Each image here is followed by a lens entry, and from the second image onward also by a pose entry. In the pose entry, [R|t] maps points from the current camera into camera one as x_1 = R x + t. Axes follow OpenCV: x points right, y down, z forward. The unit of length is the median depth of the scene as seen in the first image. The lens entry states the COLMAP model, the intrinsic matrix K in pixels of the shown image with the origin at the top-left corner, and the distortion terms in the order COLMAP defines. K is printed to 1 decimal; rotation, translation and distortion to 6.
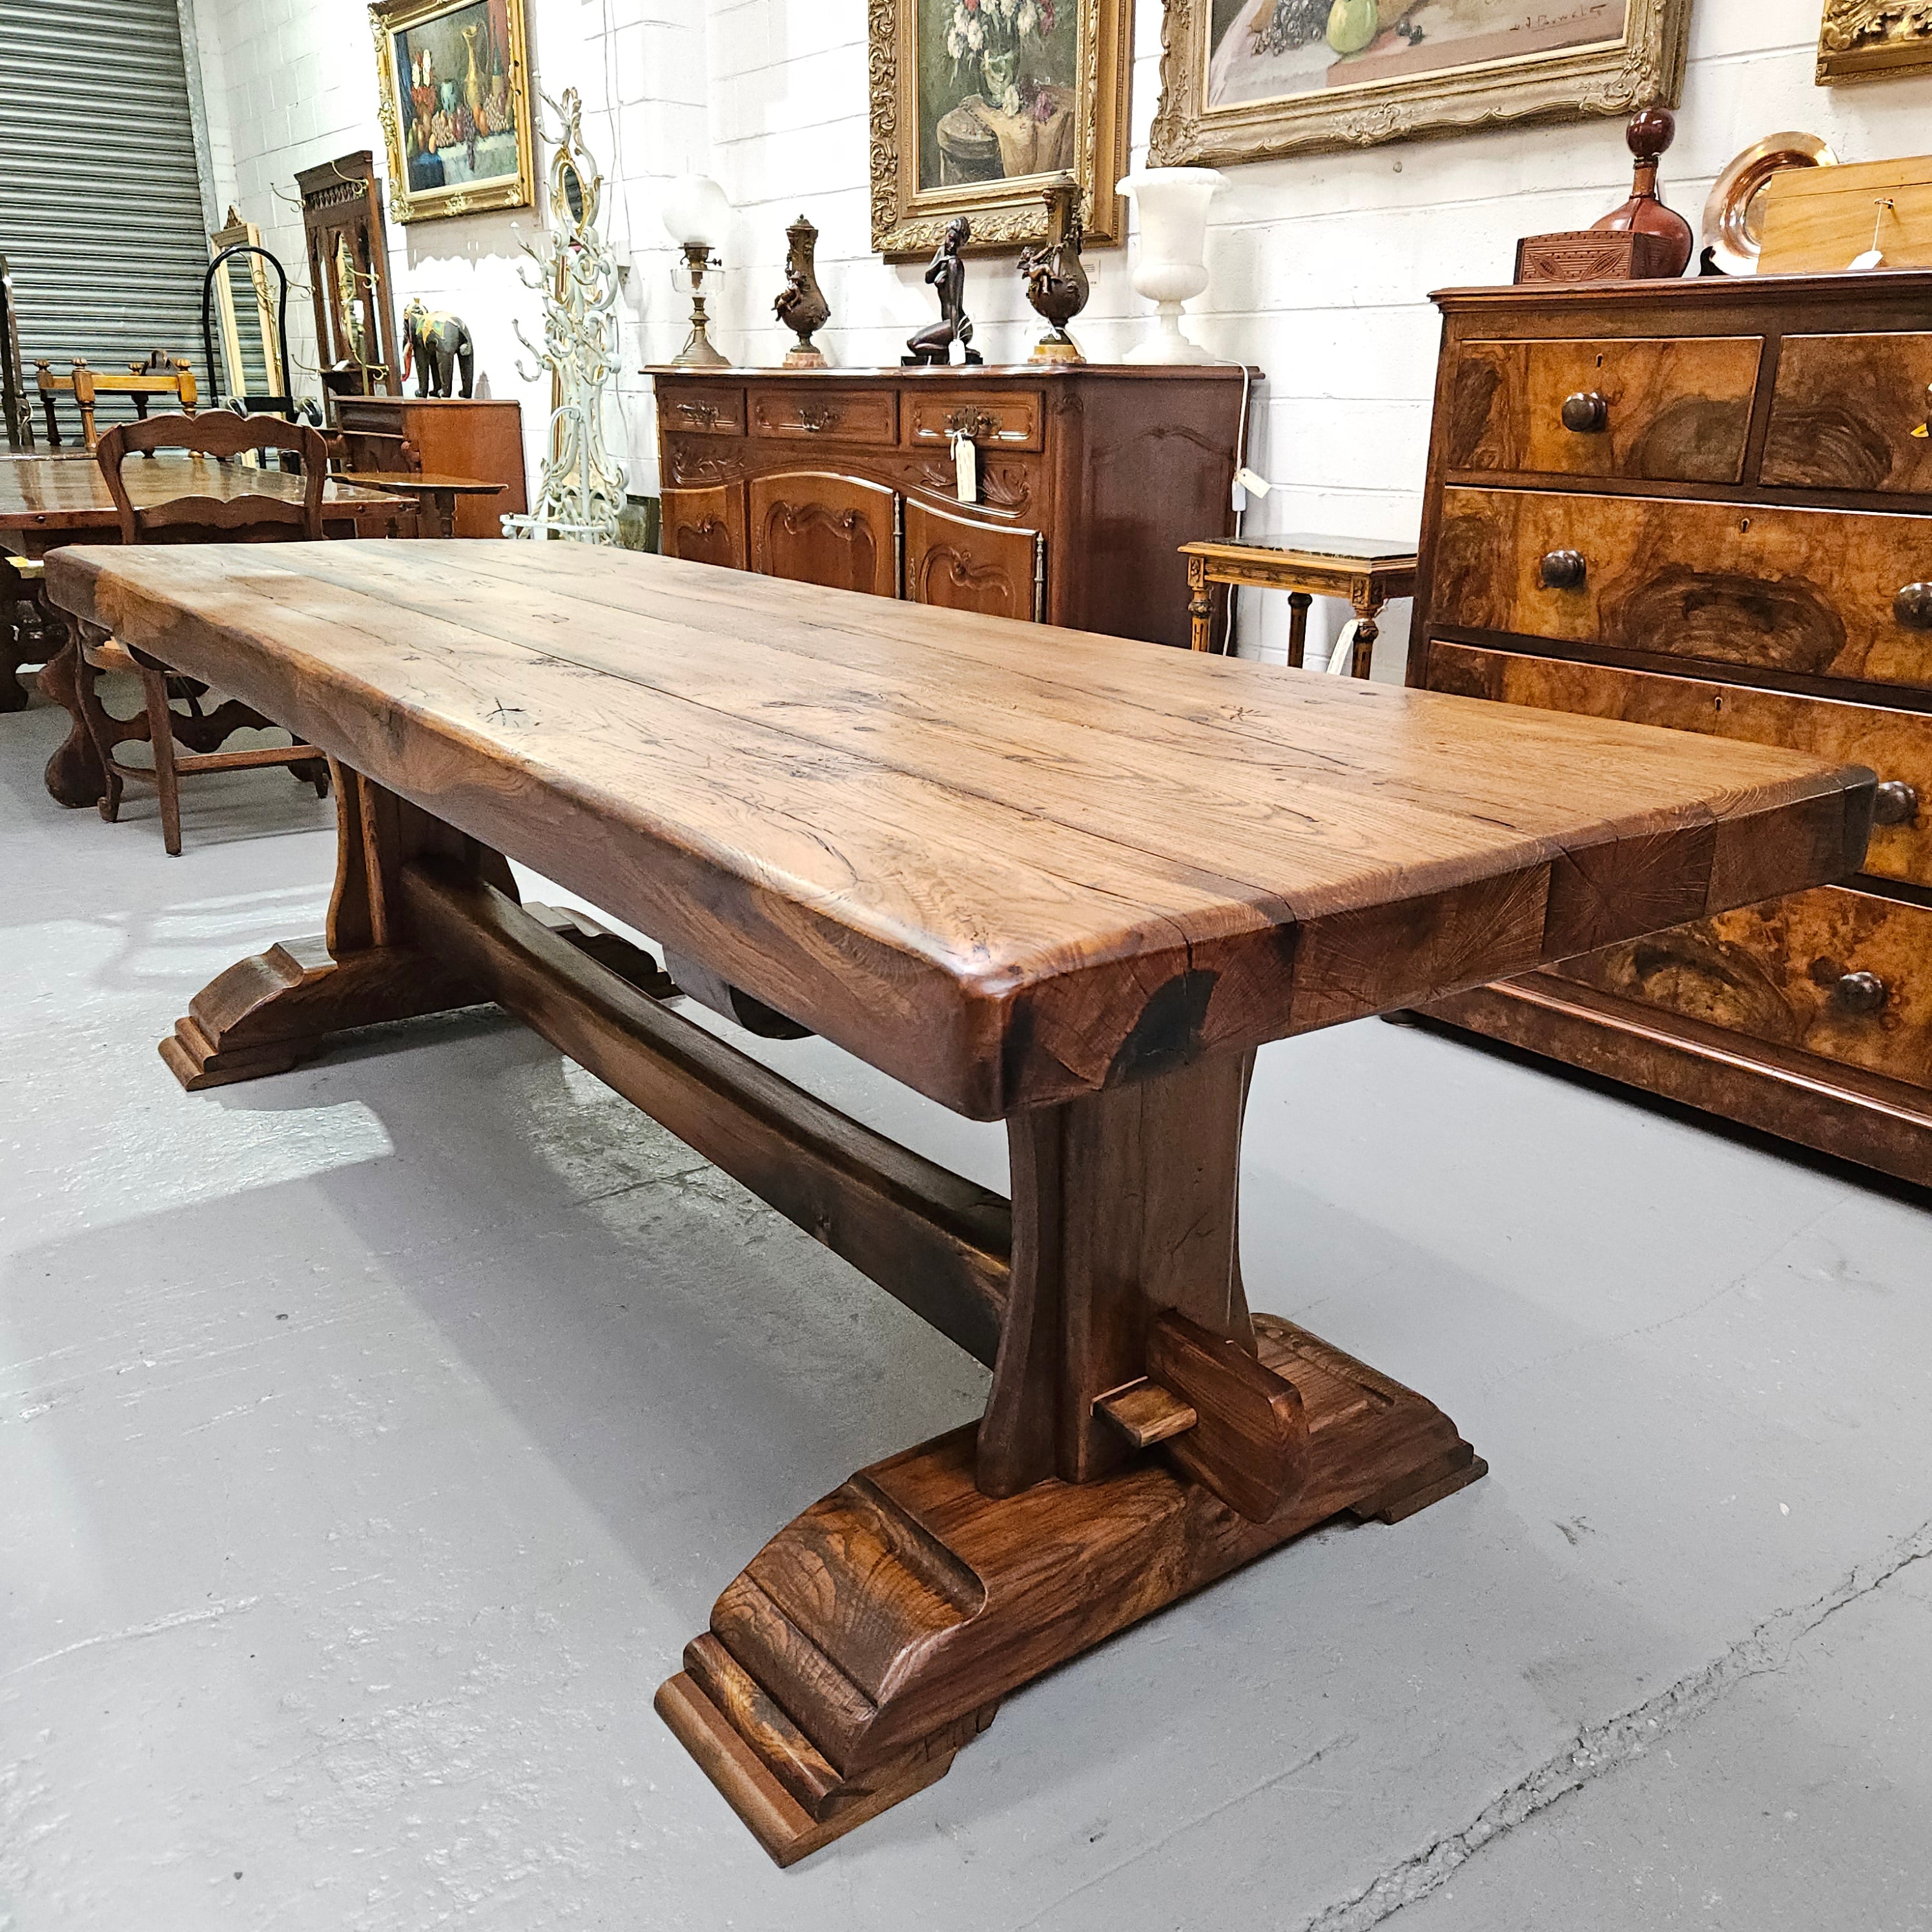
lens RADIAL K [[1730.1, 0, 962.3], [0, 1730.1, 951.4], [0, 0, 1]] dist [0.071169, -0.064844]
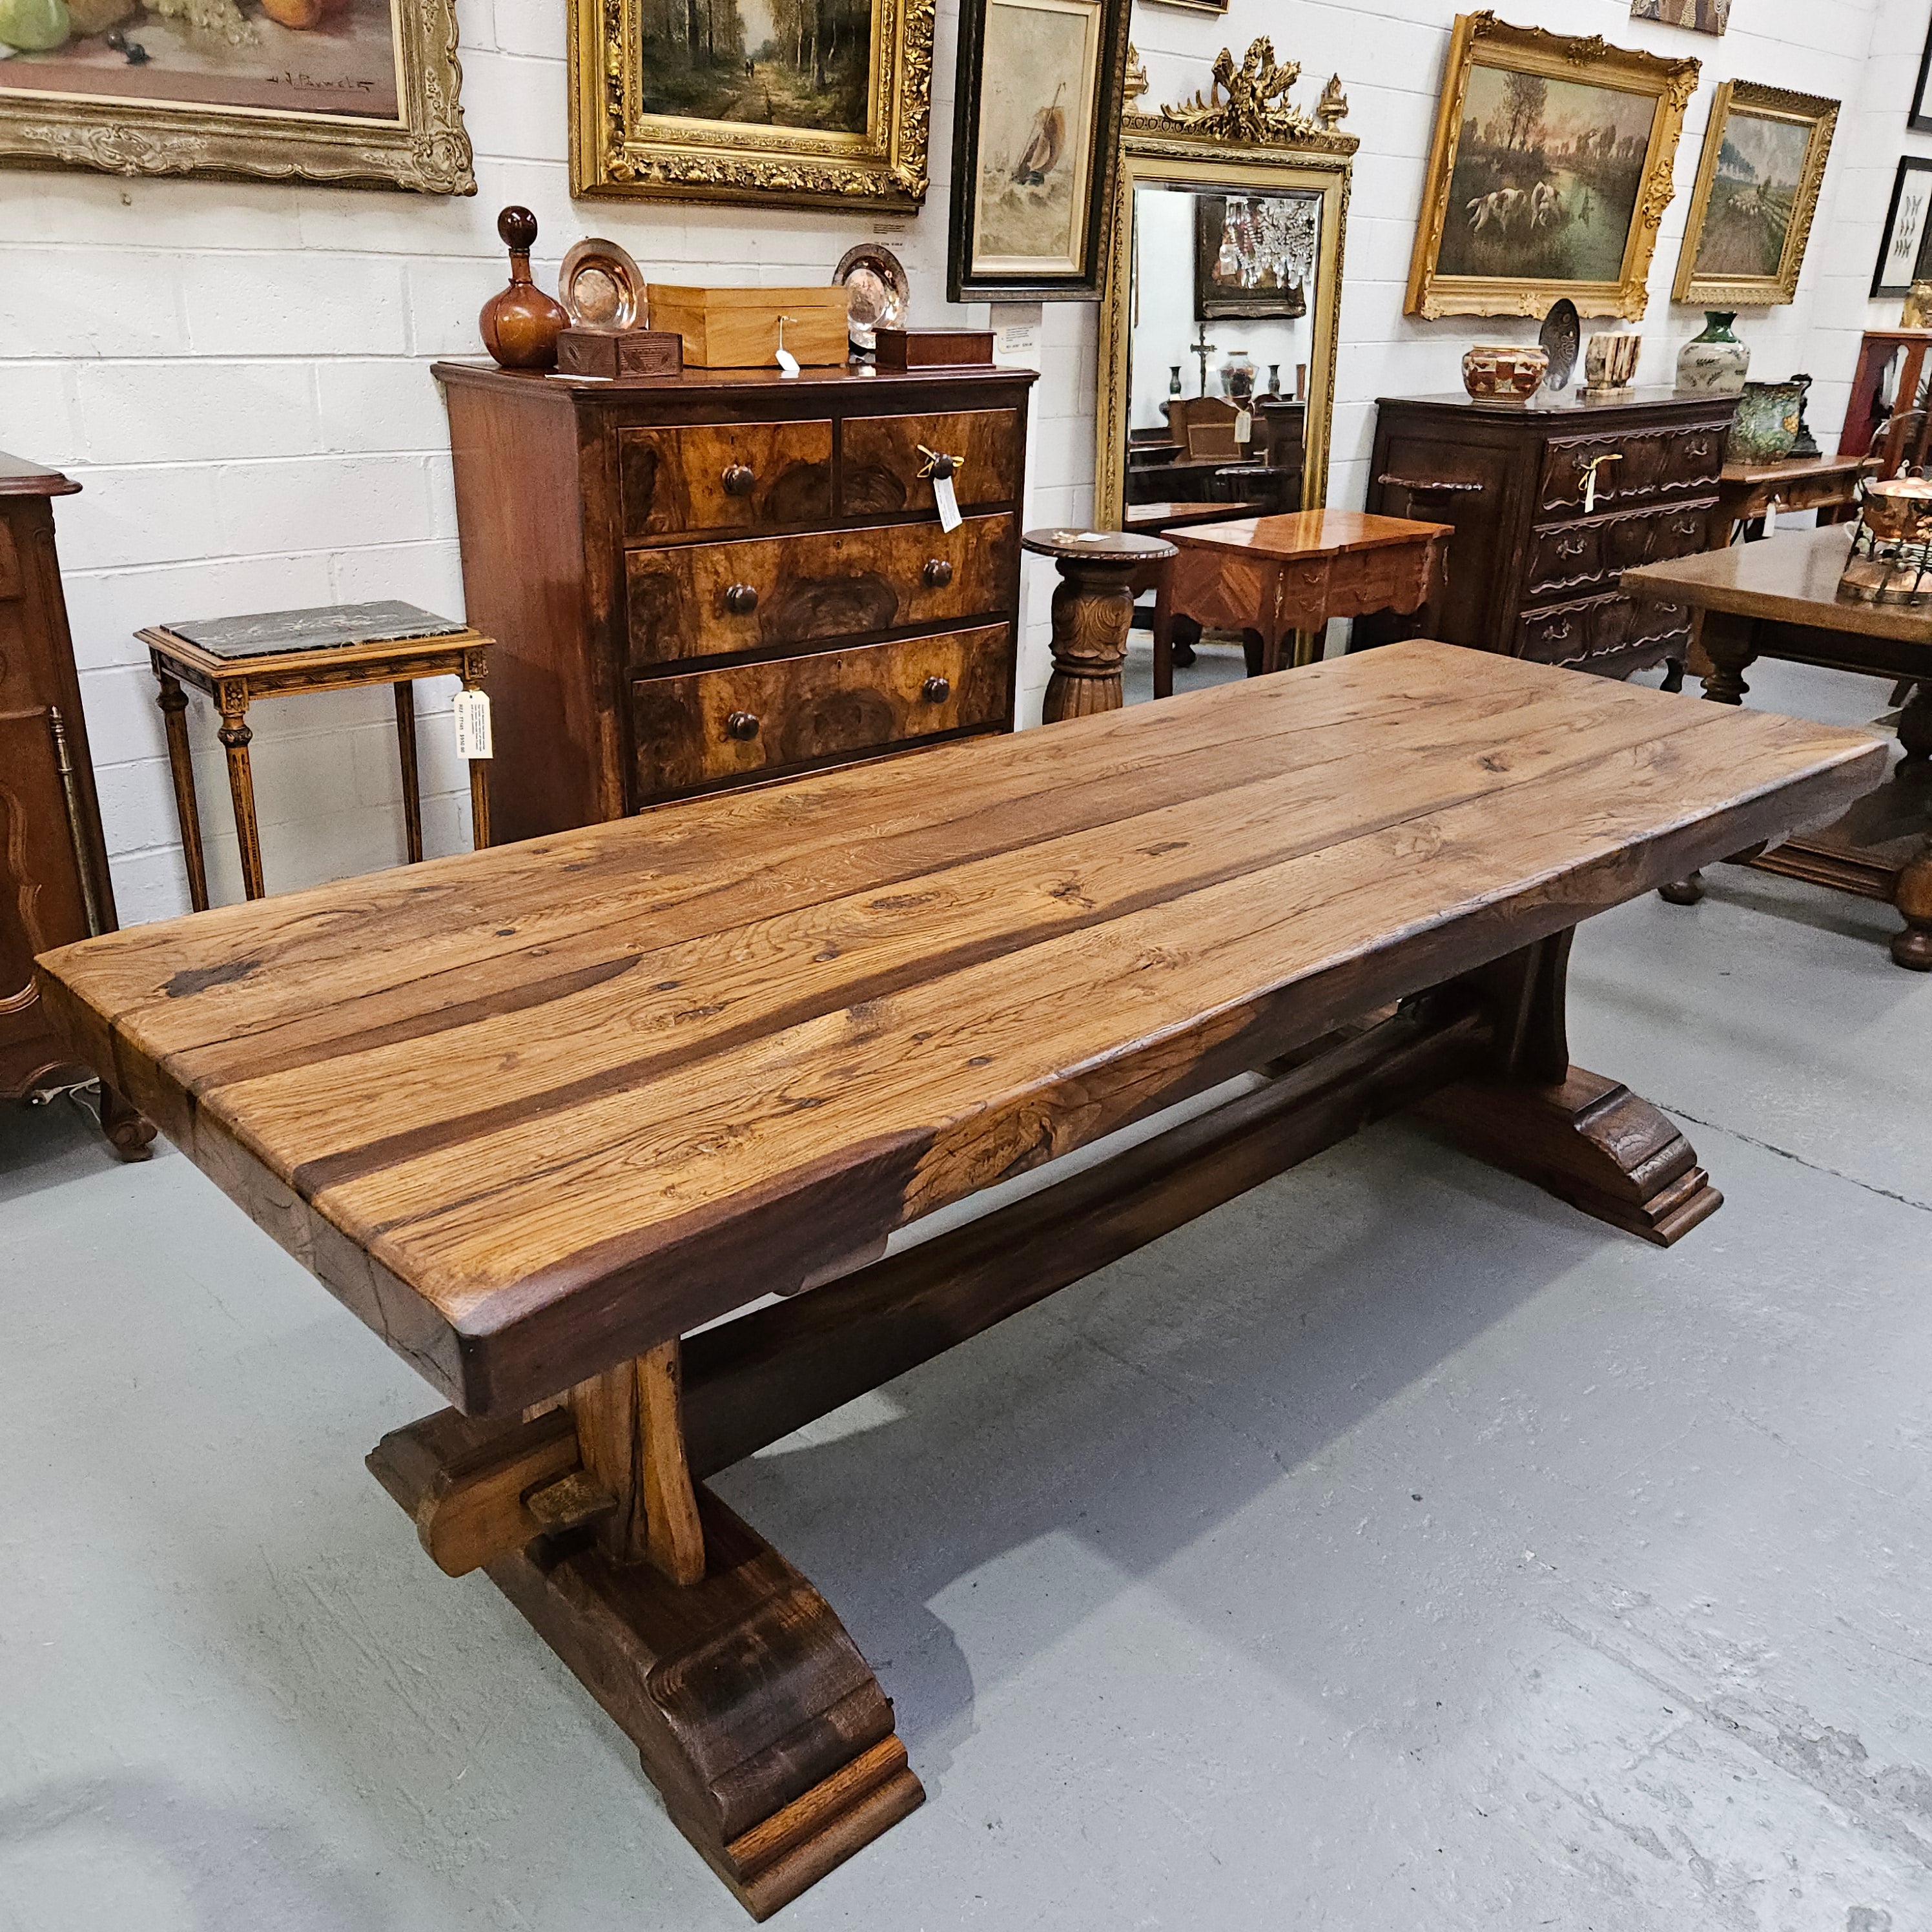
lens RADIAL K [[1730.1, 0, 969.1], [0, 1730.1, 948.0], [0, 0, 1]] dist [0.071169, -0.064844]
pose [[-0.134098, -0.393131, 0.909652, -0.986760], [0.266270, 0.869891, 0.415200, -0.500590], [-0.954525, 0.297890, -0.011972, 0.964466]]
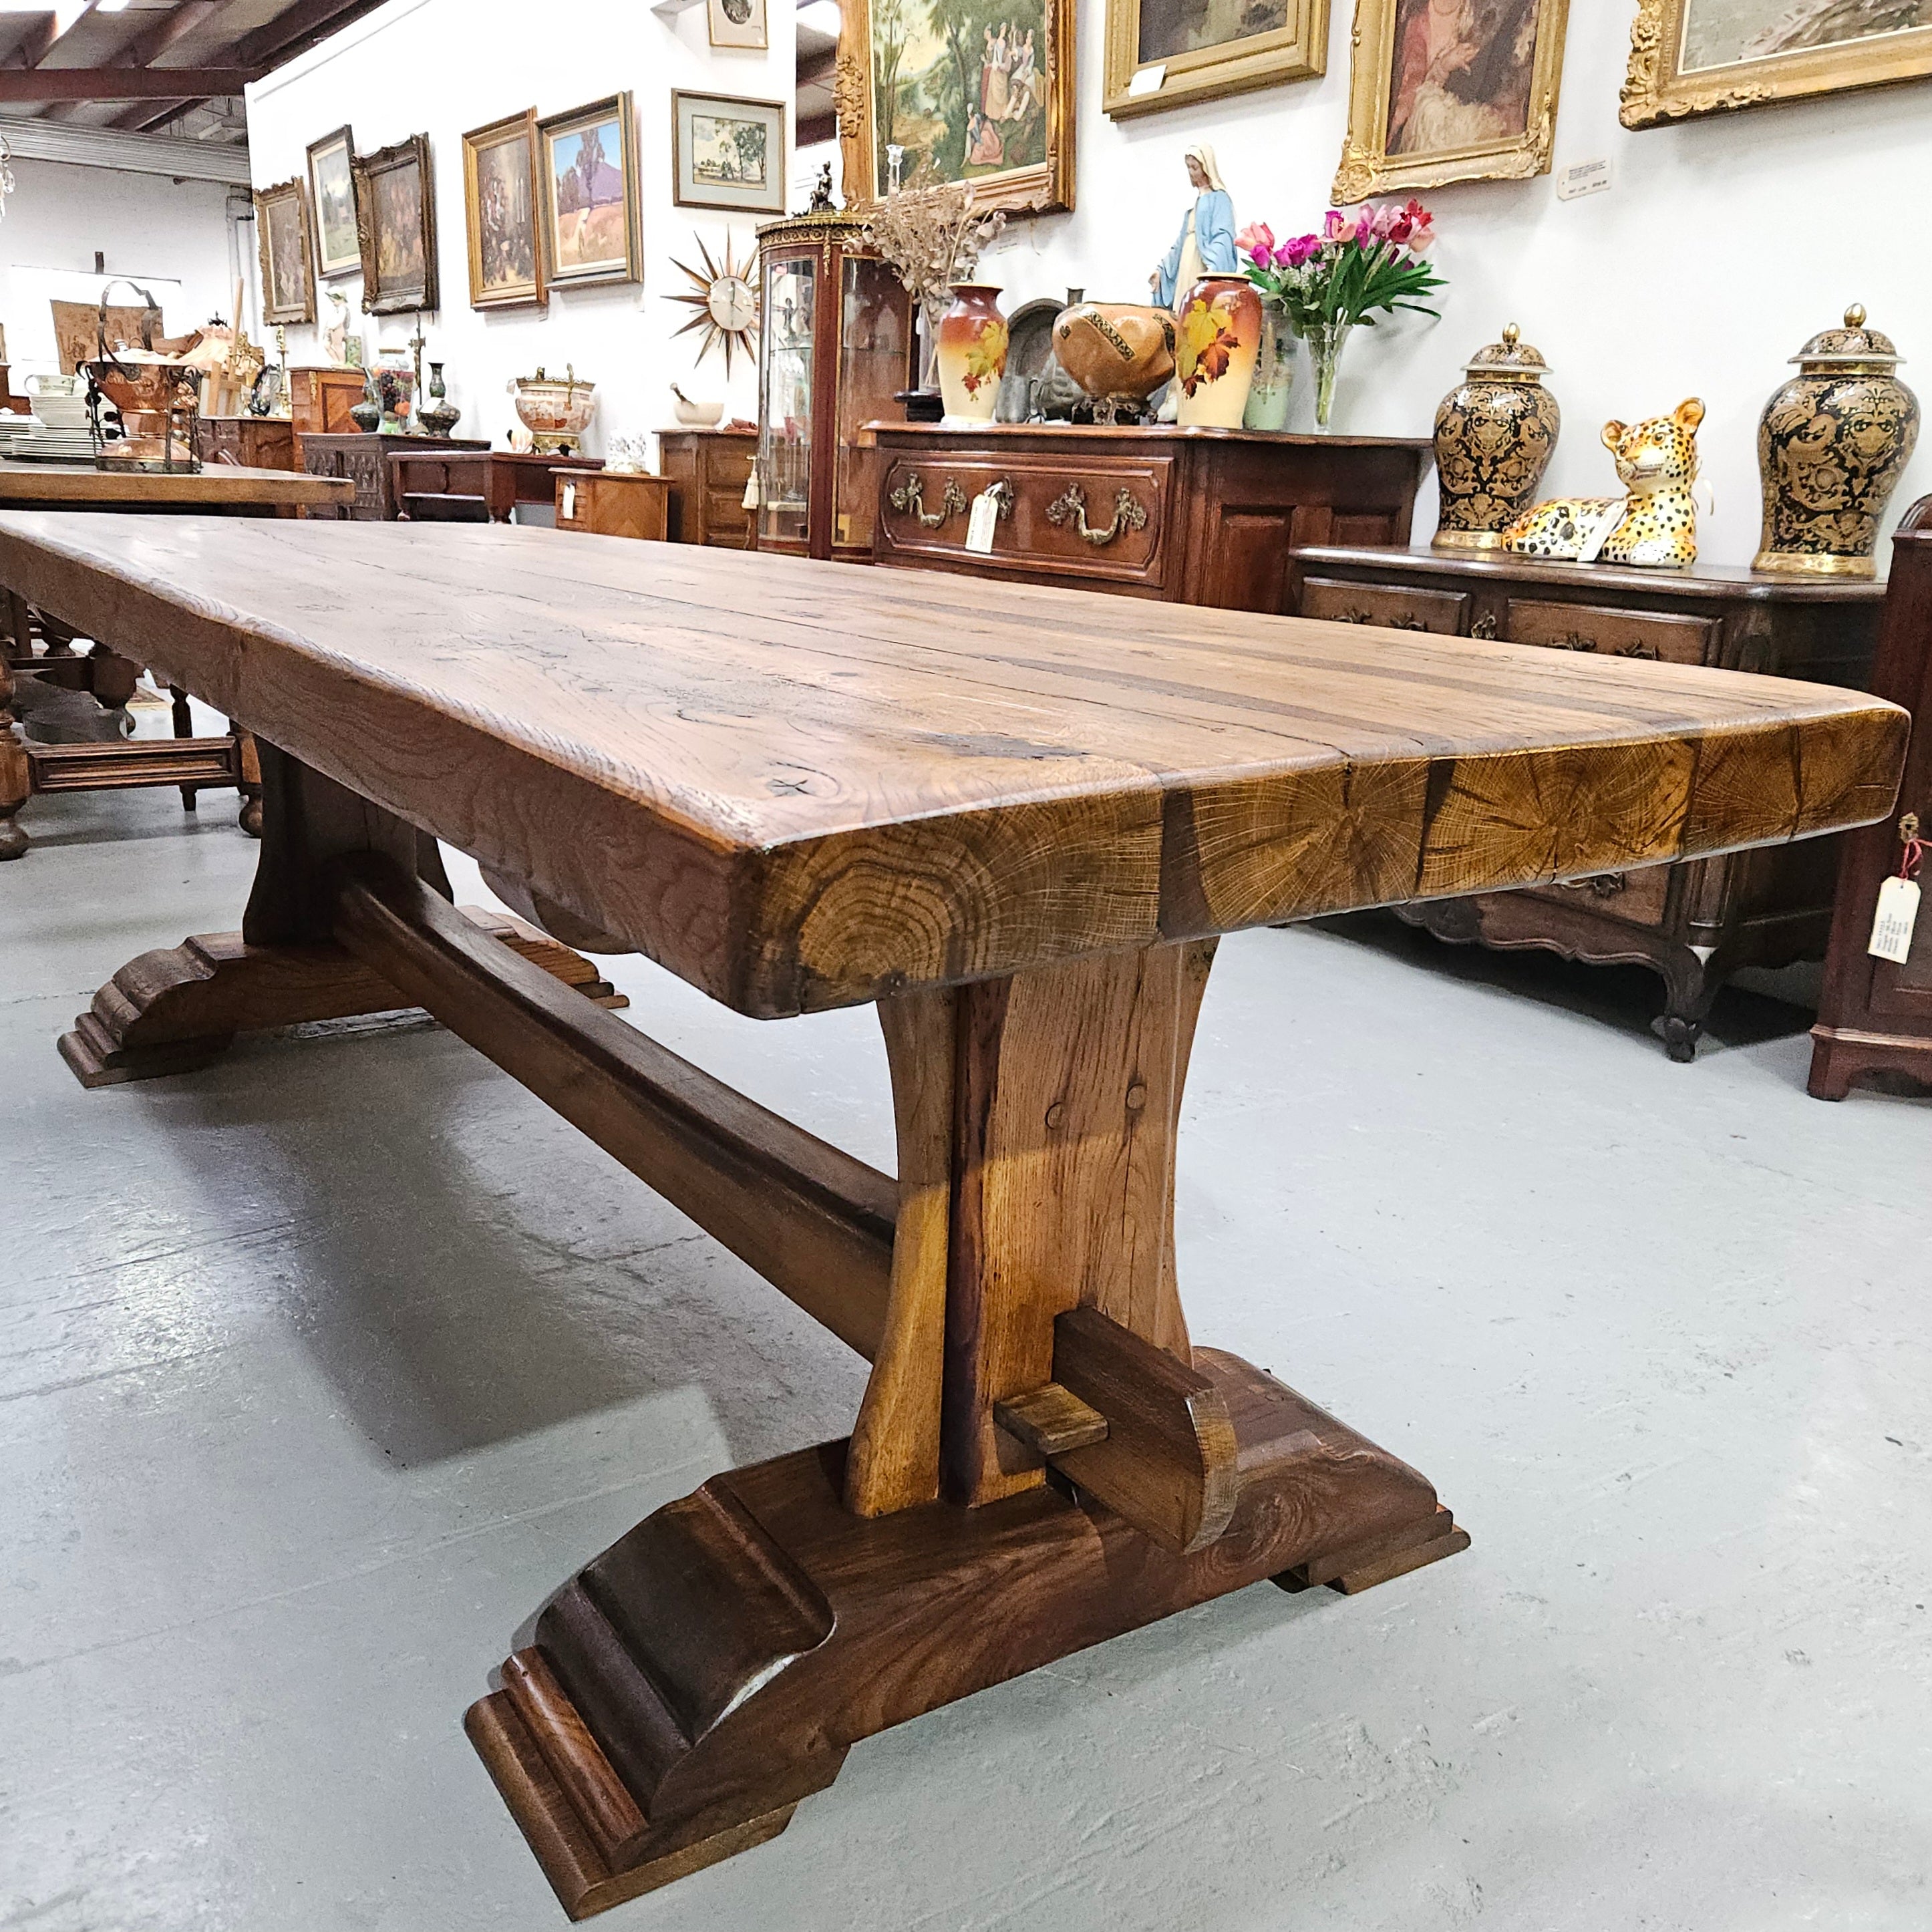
lens RADIAL K [[1794.1, 0, 953.8], [0, 1794.1, 940.7], [0, 0, 1]] dist [0.044142, 0.000000]
pose [[-0.998354, -0.054701, 0.017243, -0.340694], [-0.036534, 0.838266, 0.544036, -0.455536], [-0.044213, 0.542511, -0.838885, 1.568217]]
